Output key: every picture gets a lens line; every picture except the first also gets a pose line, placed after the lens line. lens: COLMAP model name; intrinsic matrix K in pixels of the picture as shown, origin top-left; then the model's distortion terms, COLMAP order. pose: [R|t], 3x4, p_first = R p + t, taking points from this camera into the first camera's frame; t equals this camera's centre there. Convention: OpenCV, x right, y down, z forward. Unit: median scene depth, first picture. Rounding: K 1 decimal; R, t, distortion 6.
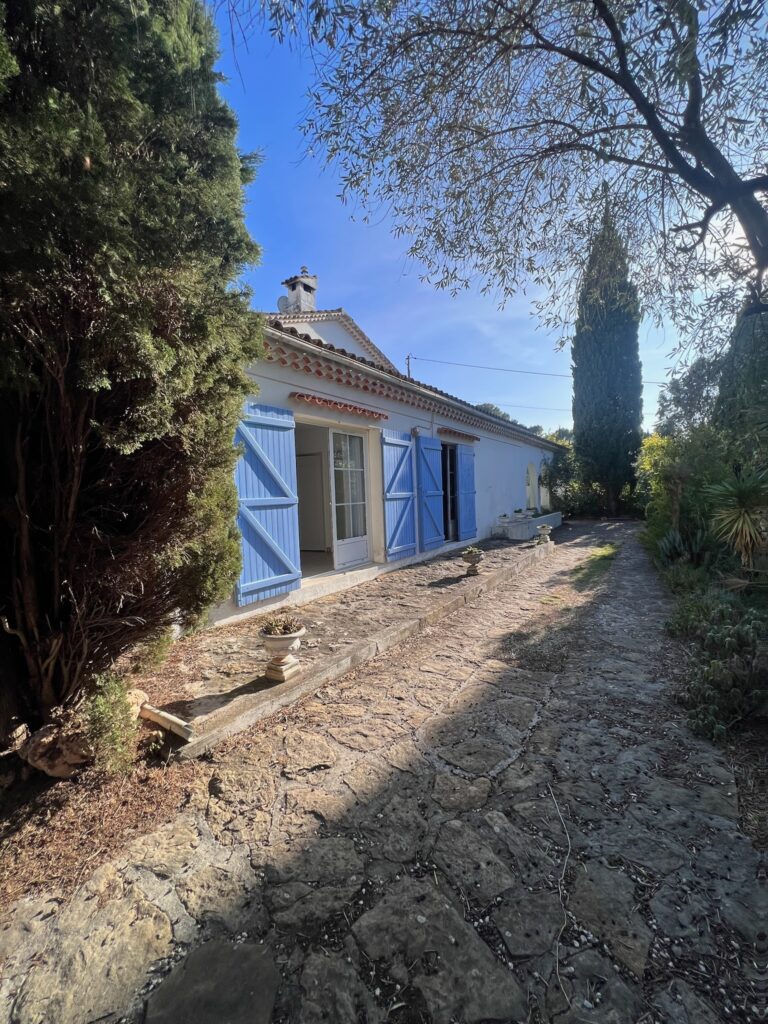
lens RADIAL K [[405.7, 0, 381.7], [0, 405.7, 510.5], [0, 0, 1]] dist [-0.003417, 0.000724]
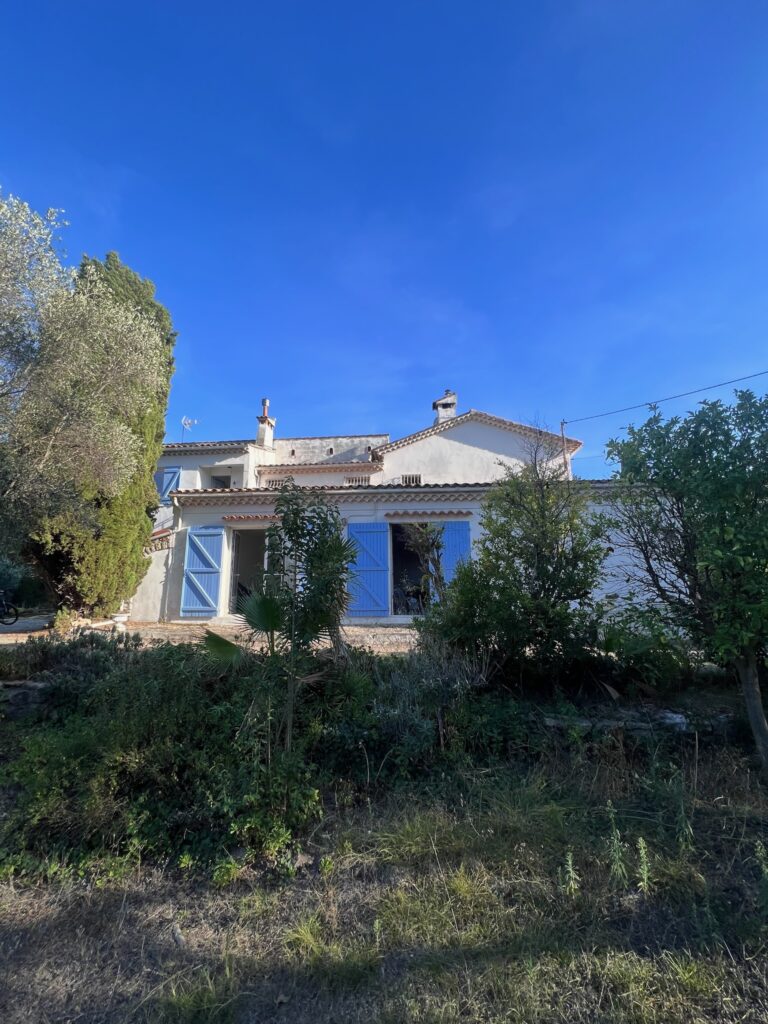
lens RADIAL K [[405.7, 0, 379.1], [0, 405.7, 512.3], [0, 0, 1]] dist [-0.003417, 0.000724]
pose [[0.486444, -0.133813, -0.863404, 2.032982], [-0.049064, 0.982459, -0.179907, 0.016949], [0.872333, 0.129877, 0.471346, 0.750981]]
